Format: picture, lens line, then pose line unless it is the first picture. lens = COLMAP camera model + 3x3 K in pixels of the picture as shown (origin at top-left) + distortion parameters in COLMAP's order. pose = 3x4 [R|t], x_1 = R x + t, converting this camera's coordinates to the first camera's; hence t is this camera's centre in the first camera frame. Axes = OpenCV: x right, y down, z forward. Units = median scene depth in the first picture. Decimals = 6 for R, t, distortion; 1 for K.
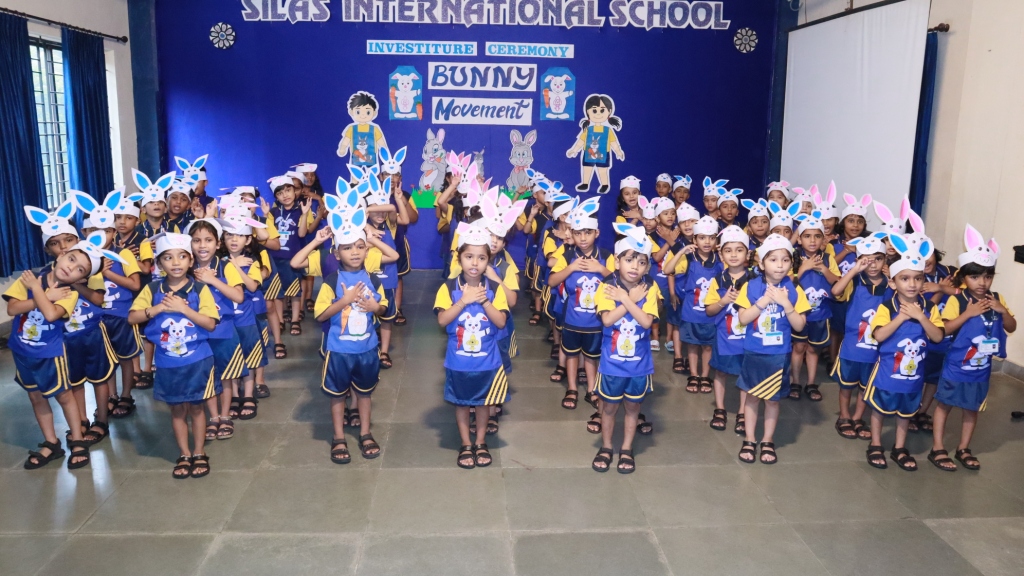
lens RADIAL K [[767.9, 0, 512.0], [0, 767.9, 288.0], [0, 0, 1]] dist [-0.089524, 0.087559]
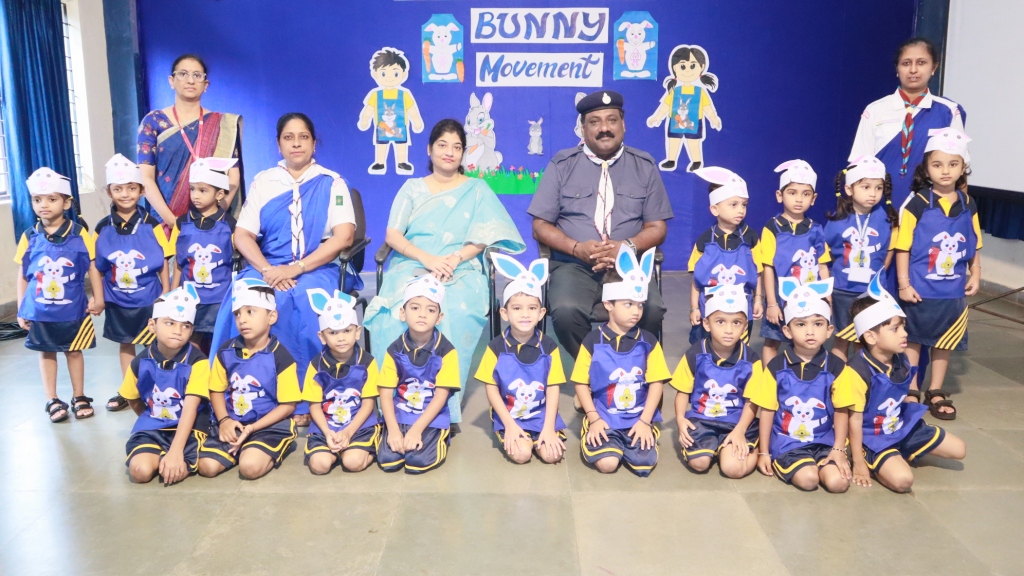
lens RADIAL K [[846.8, 0, 515.9], [0, 846.8, 295.6], [0, 0, 1]] dist [-0.049524, 0.006913]
pose [[0.997485, -0.006401, -0.070582, -0.003314], [0.006099, 0.999971, -0.004497, 0.005892], [0.070609, 0.004056, 0.997496, 0.130170]]
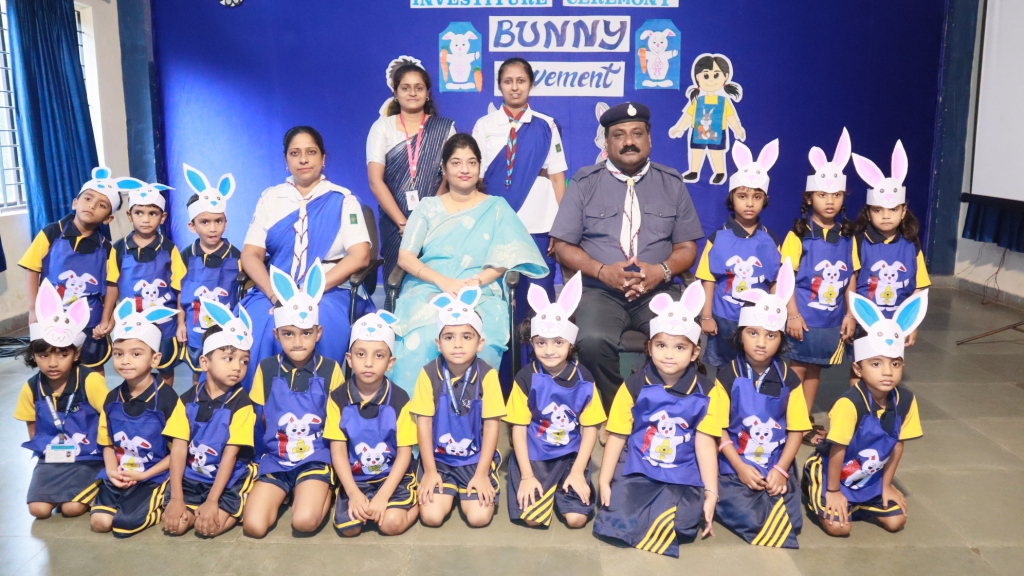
lens RADIAL K [[846.8, 0, 515.9], [0, 846.8, 295.6], [0, 0, 1]] dist [-0.049524, 0.006913]
pose [[0.996006, -0.001700, -0.089271, -0.006804], [0.000565, 0.999919, -0.012739, -0.001574], [0.089285, 0.012638, 0.995926, 0.150295]]
